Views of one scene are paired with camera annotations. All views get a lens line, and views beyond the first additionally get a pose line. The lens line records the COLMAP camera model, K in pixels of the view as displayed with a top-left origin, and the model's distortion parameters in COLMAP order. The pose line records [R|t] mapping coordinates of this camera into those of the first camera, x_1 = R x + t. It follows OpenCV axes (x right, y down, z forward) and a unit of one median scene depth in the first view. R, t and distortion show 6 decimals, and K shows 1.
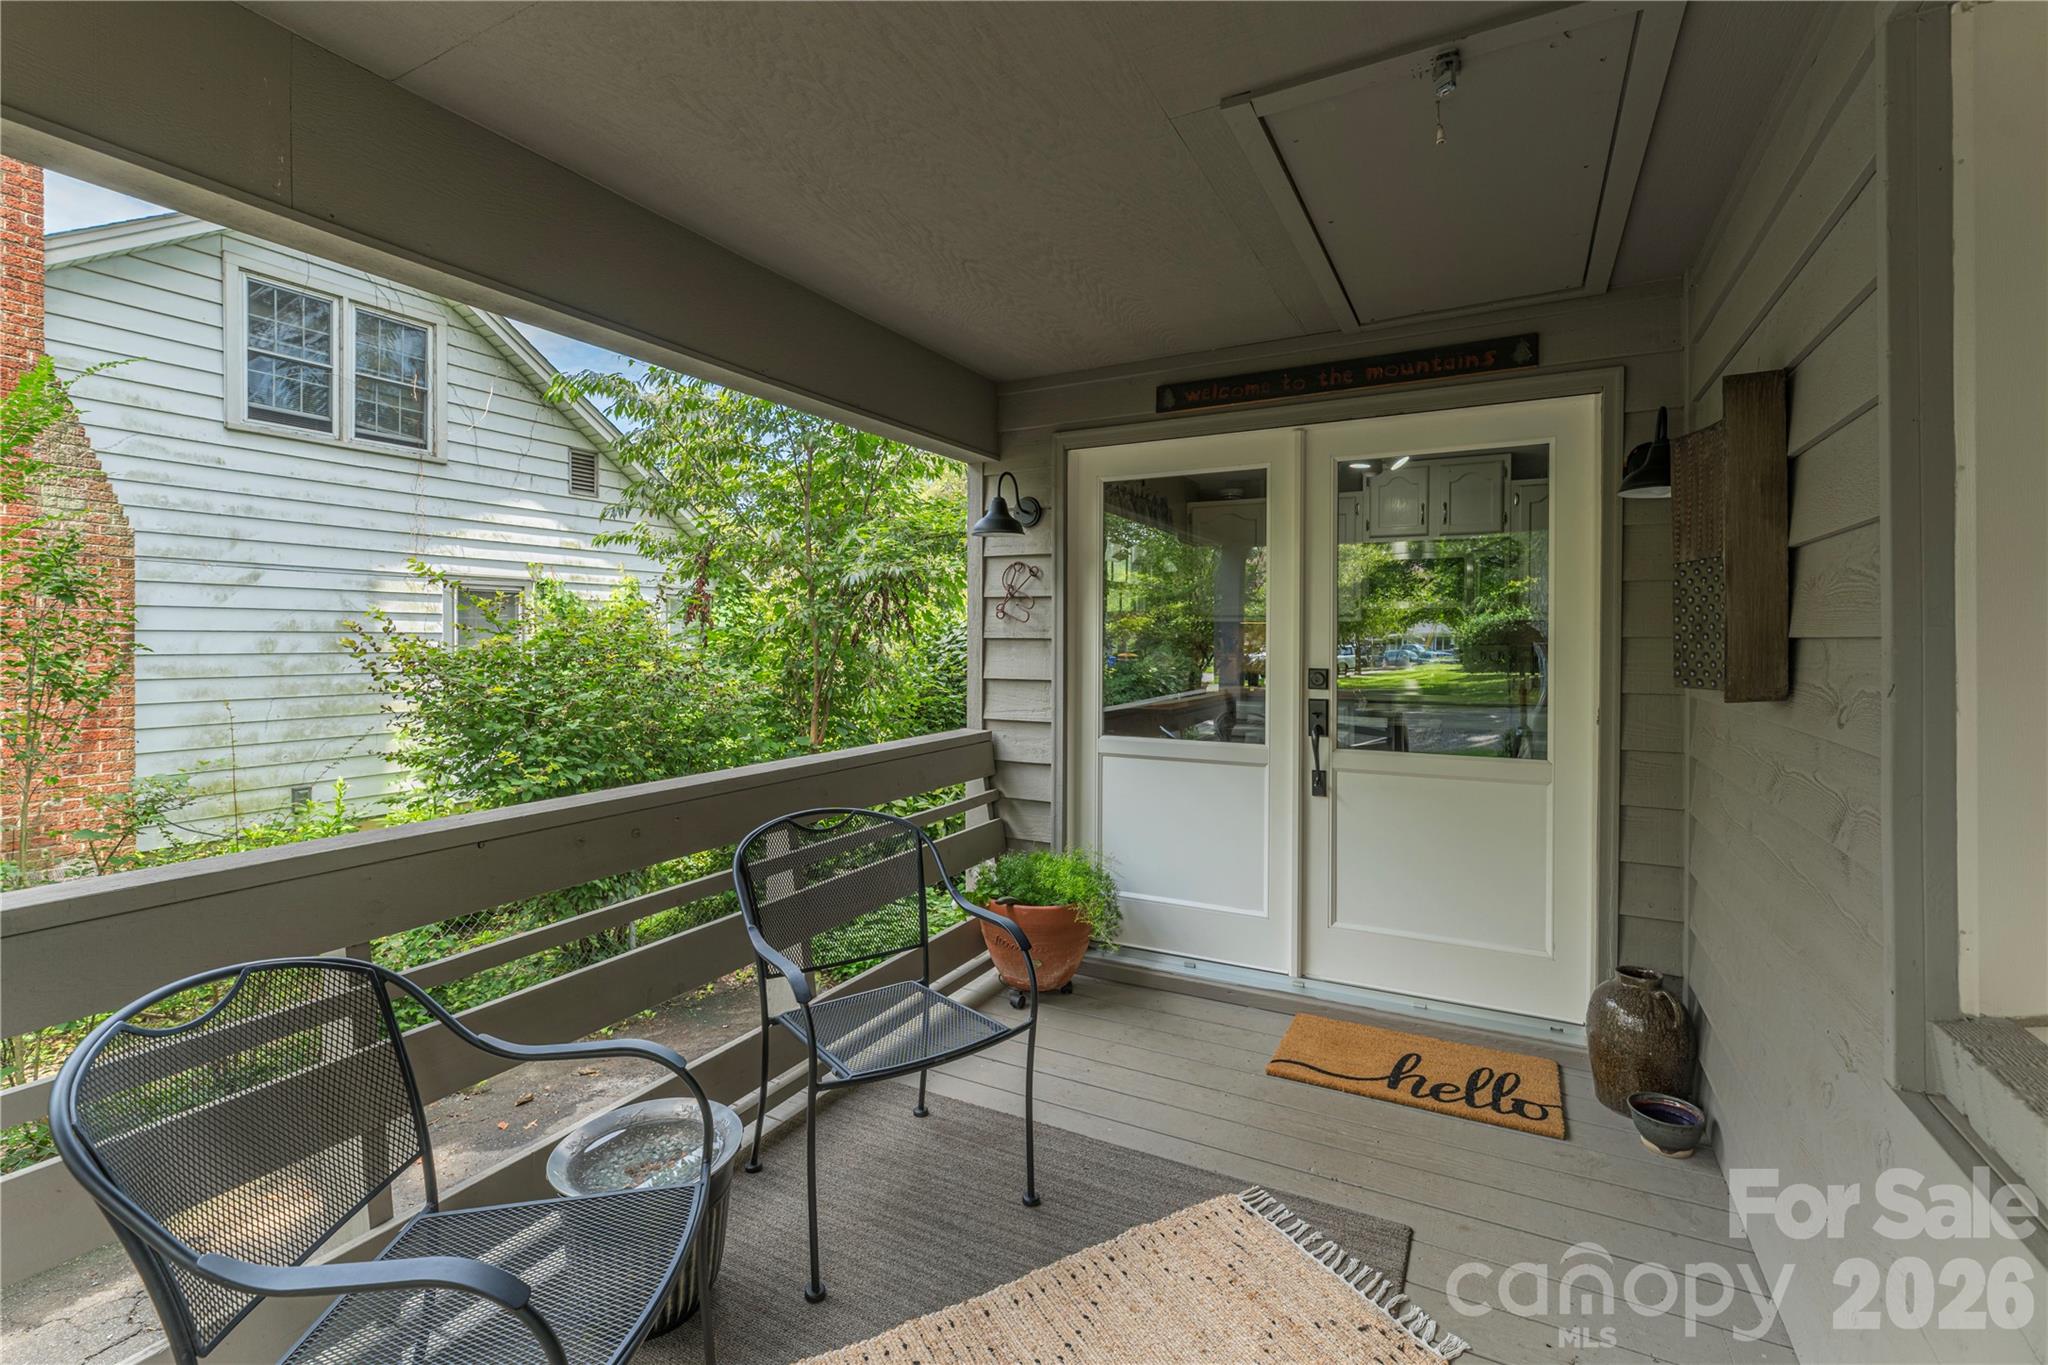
lens RADIAL K [[964.1, 0, 950.1], [0, 964.1, 639.7], [0, 0, 1]] dist [-0.000300, 0.000014]
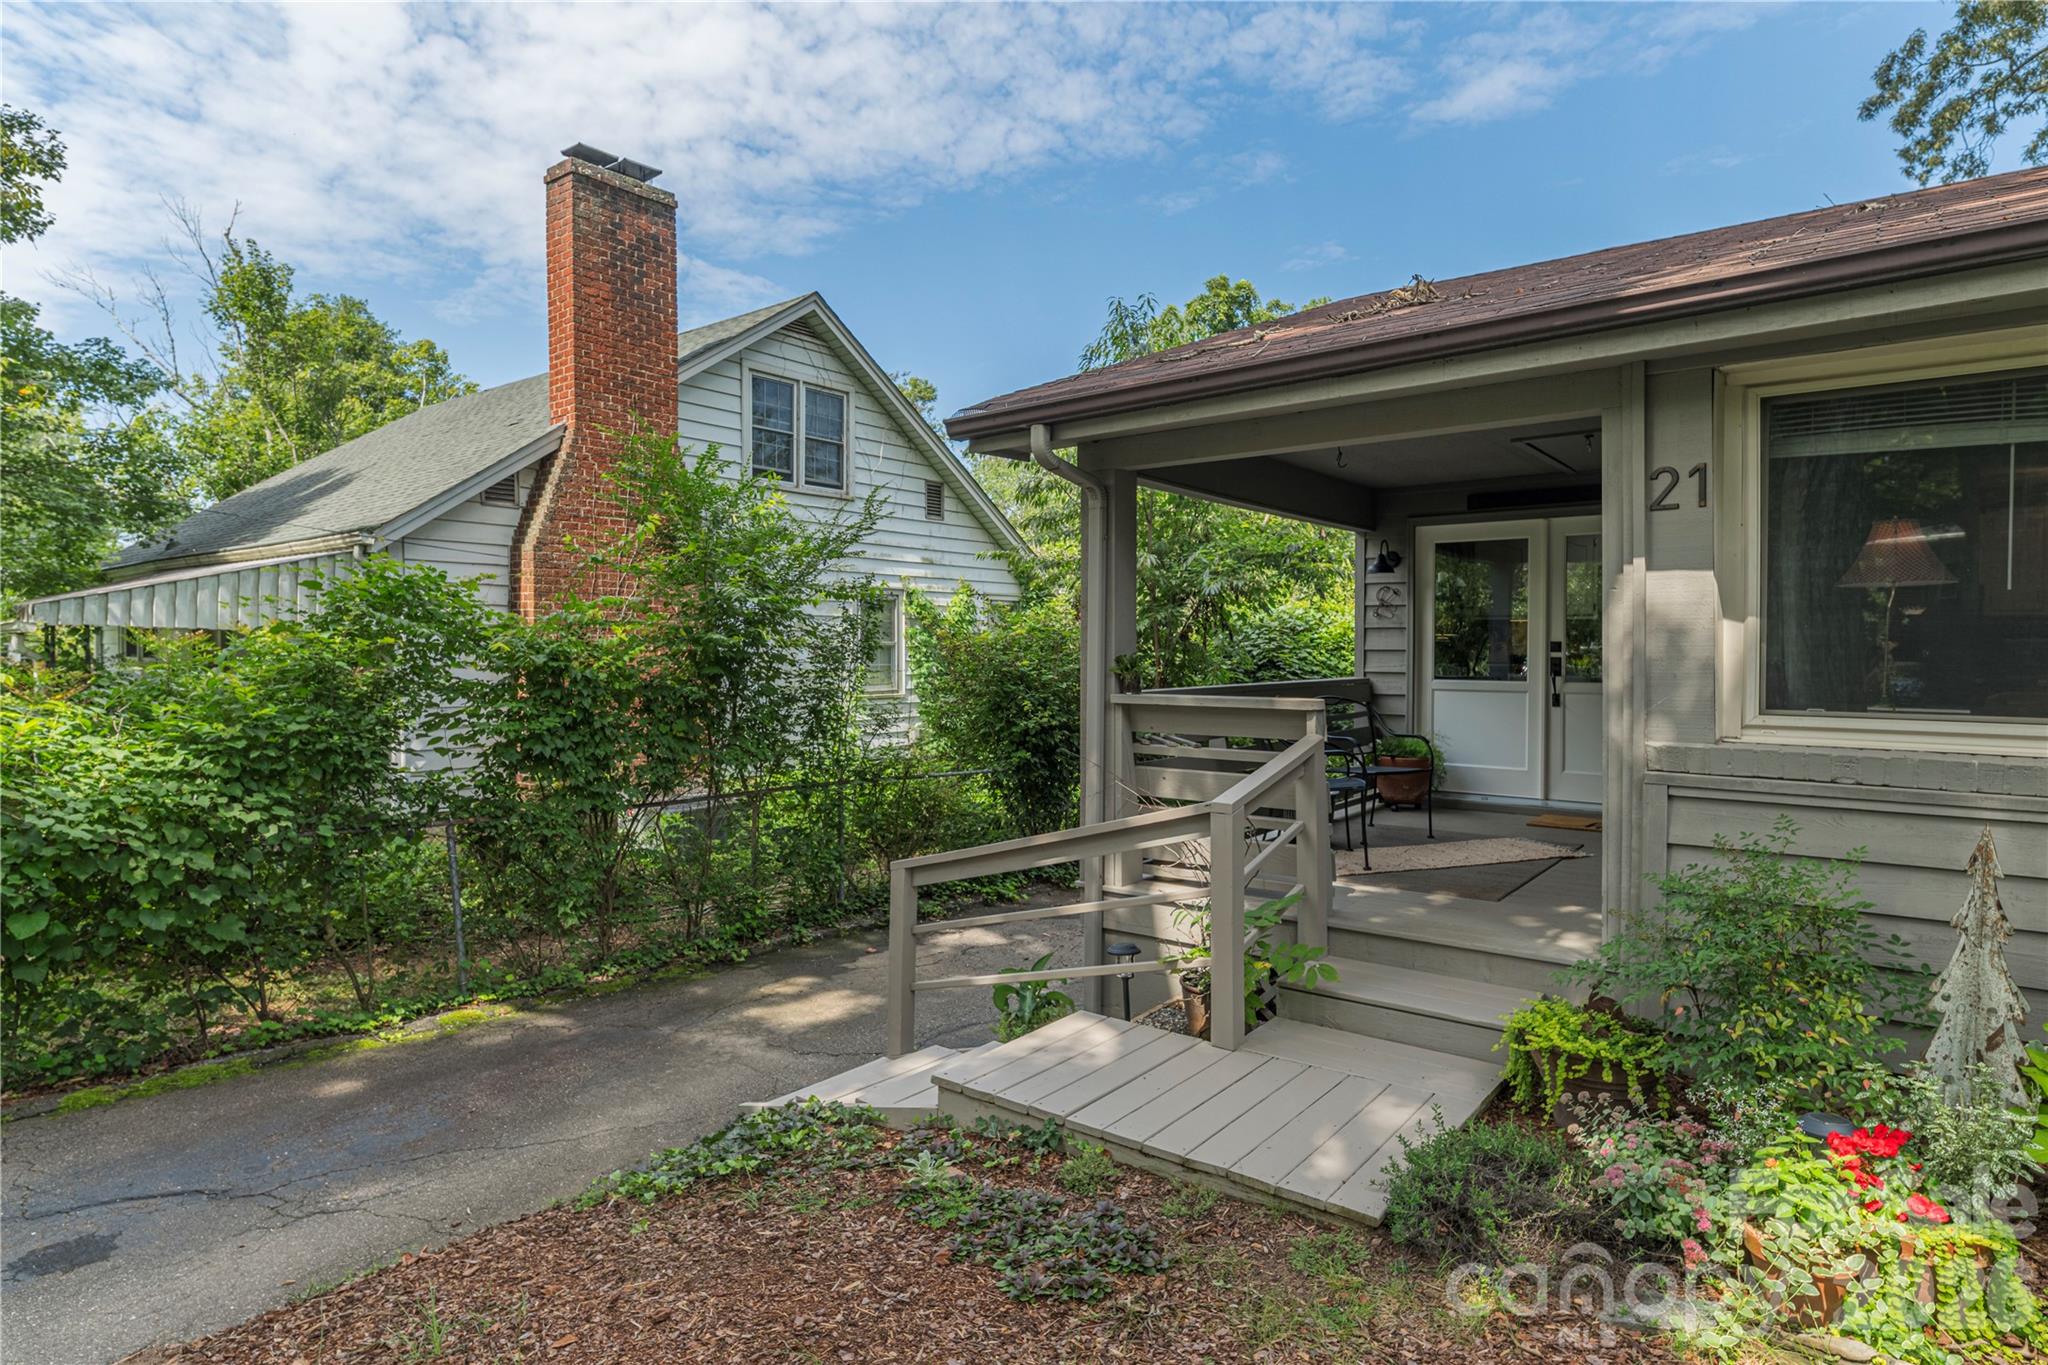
lens RADIAL K [[1157.1, 0, 951.7], [0, 1157.1, 655.4], [0, 0, 1]] dist [-0.002803, -0.000598]
pose [[0.988366, 0.002800, -0.152066, -0.411267], [-0.002003, 0.999983, 0.005392, 0.041296], [0.152079, -0.005025, 0.988356, -1.309630]]
